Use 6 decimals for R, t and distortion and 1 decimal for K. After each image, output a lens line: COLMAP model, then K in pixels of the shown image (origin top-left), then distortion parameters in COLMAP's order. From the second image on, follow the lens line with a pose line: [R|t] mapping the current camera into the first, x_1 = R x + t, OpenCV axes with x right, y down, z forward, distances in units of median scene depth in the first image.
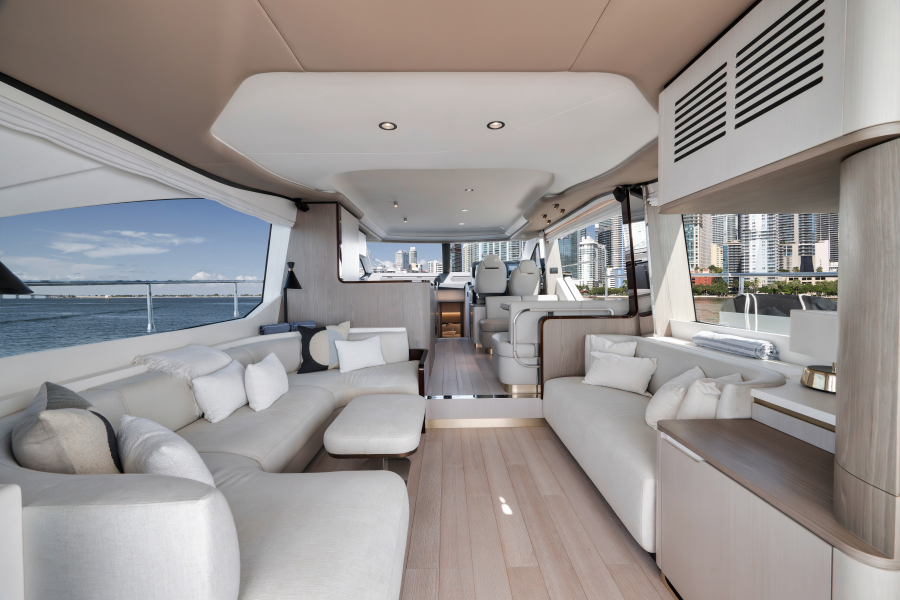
lens RADIAL K [[352.2, 0, 447.8], [0, 352.2, 297.3], [0, 0, 1]] dist [-0.000599, -0.000110]
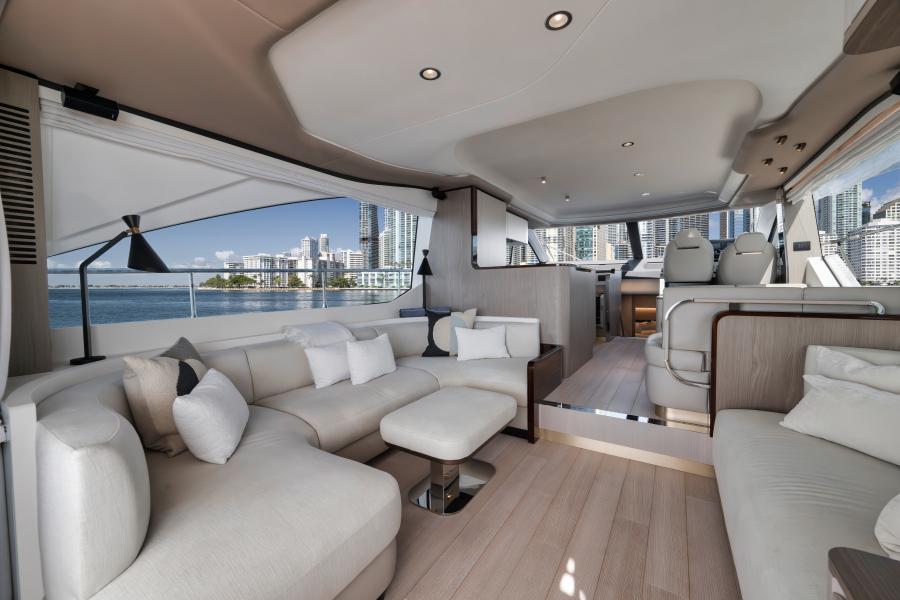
lens RADIAL K [[352.2, 0, 447.8], [0, 352.2, 297.3], [0, 0, 1]] dist [-0.000599, -0.000110]
pose [[0.837465, 0.020114, -0.546120, 0.195893], [-0.009989, 0.999719, 0.021503, 0.019454], [0.546399, -0.012553, 0.837431, 0.174798]]
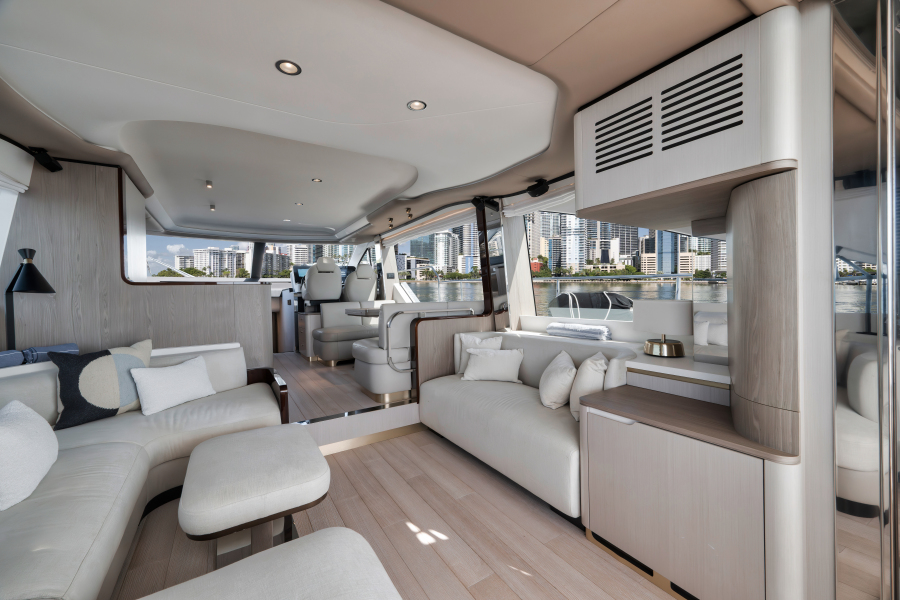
lens RADIAL K [[352.2, 0, 447.8], [0, 352.2, 297.3], [0, 0, 1]] dist [-0.000599, -0.000110]
pose [[0.848247, -0.013100, 0.529439, -0.164516], [0.027526, 0.999433, -0.019373, 0.016268], [-0.528885, 0.031006, 0.848127, 0.113218]]
